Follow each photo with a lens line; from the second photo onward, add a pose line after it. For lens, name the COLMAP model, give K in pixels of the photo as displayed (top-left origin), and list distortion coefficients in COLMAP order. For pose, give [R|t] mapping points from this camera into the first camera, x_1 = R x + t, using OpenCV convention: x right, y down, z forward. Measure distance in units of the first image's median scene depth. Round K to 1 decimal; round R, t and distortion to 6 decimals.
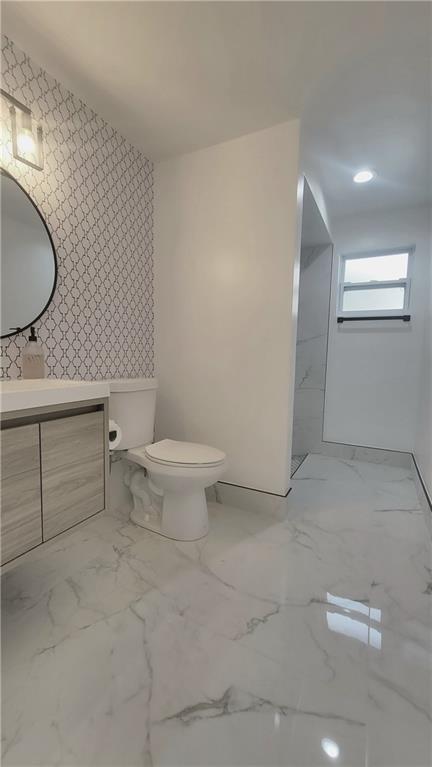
lens RADIAL K [[317.1, 0, 212.5], [0, 317.1, 382.9], [0, 0, 1]] dist [-0.002543, 0.000026]
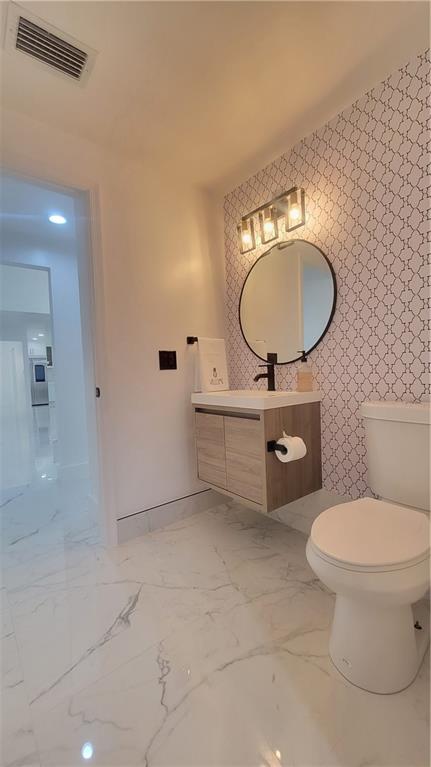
lens RADIAL K [[317.1, 0, 212.0], [0, 317.1, 382.9], [0, 0, 1]] dist [-0.002543, 0.000026]
pose [[-0.418755, 0.033964, -0.907464, 0.660491], [-0.052053, 0.996760, 0.061327, -0.096241], [0.906606, 0.072917, -0.415630, 1.087749]]
